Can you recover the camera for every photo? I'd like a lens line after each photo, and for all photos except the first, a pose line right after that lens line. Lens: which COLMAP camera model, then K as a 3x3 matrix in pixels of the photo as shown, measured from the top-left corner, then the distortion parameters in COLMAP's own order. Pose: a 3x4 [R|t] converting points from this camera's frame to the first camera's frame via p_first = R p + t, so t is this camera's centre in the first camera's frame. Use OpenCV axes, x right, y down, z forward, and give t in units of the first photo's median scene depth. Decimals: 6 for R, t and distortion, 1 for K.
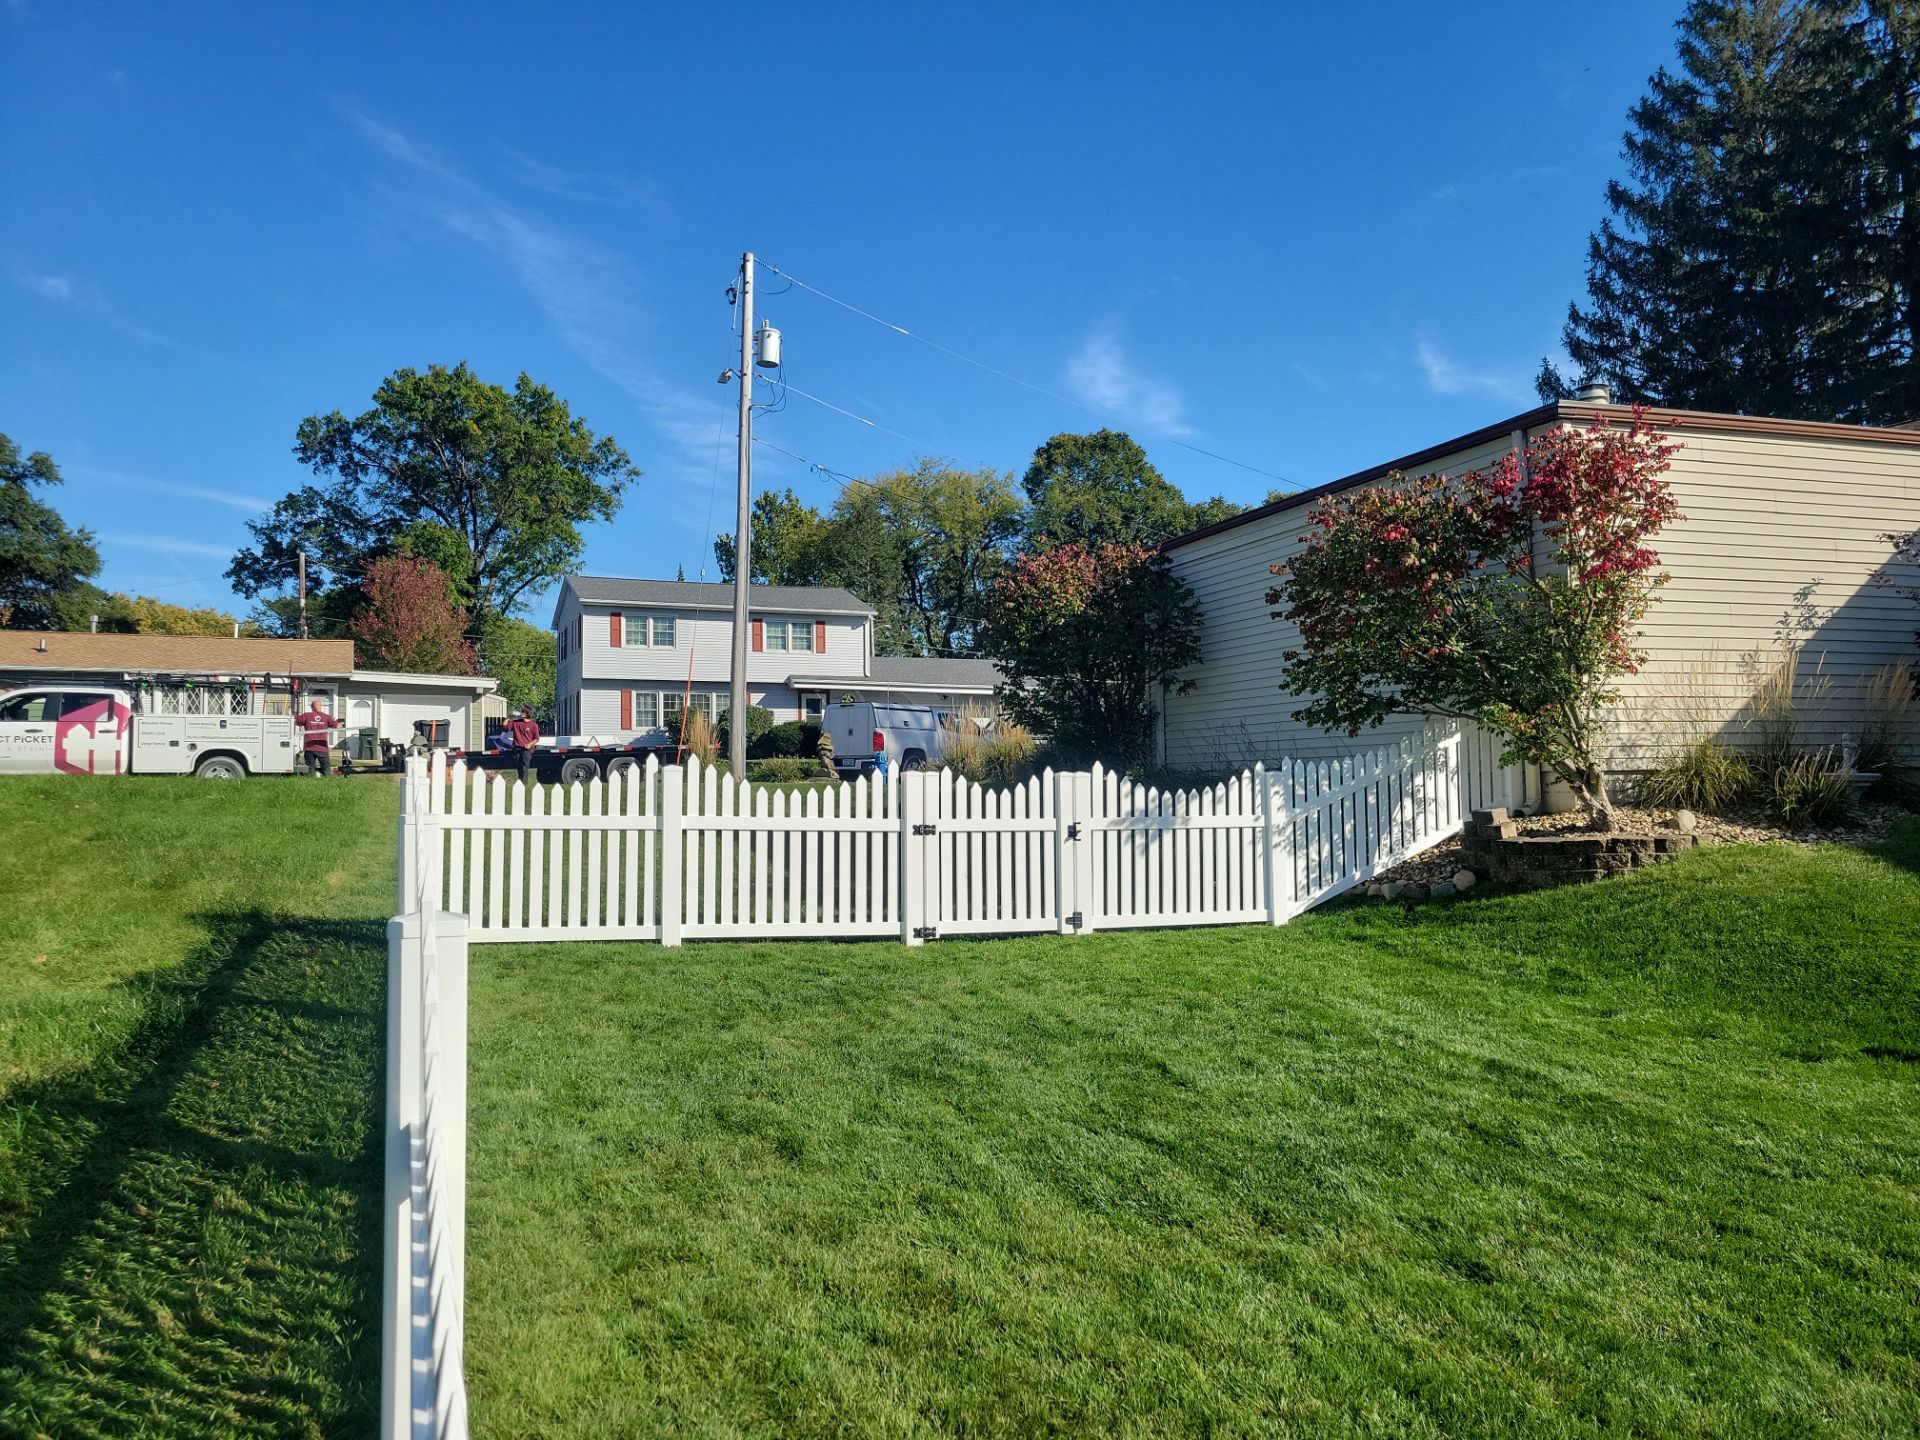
lens RADIAL K [[1423.5, 0, 961.2], [0, 1423.5, 709.8], [0, 0, 1]] dist [0.050612, -0.048031]
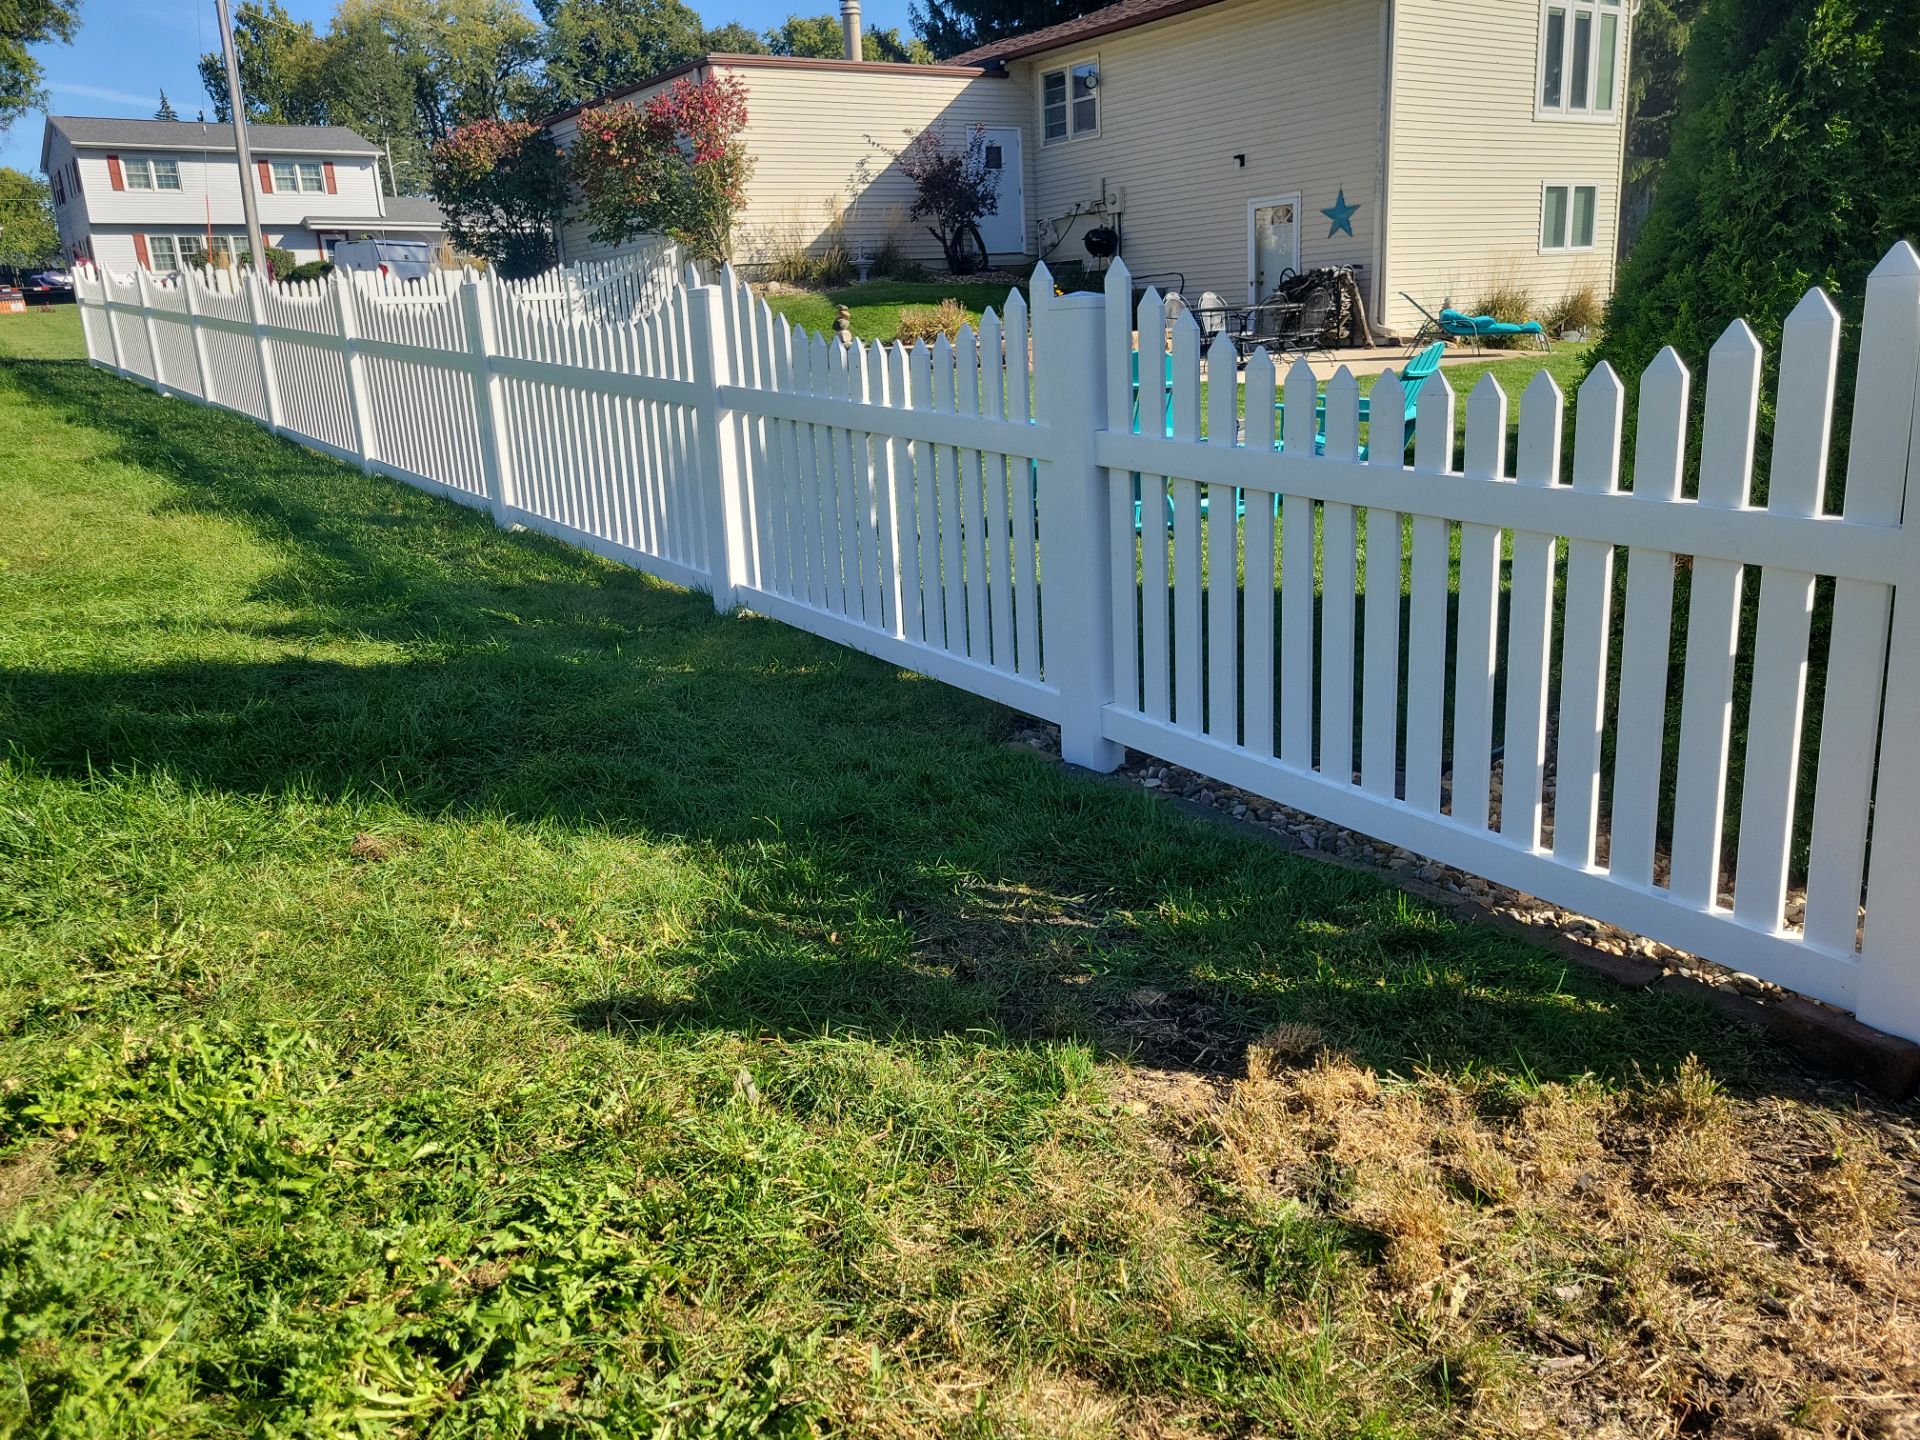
lens RADIAL K [[1423.5, 0, 961.2], [0, 1423.5, 709.8], [0, 0, 1]] dist [0.050612, -0.048031]
pose [[0.960788, -0.110226, 0.254432, 0.038855], [0.026702, 0.950108, 0.310775, 0.005078], [-0.275994, -0.291796, 0.915796, -0.243139]]
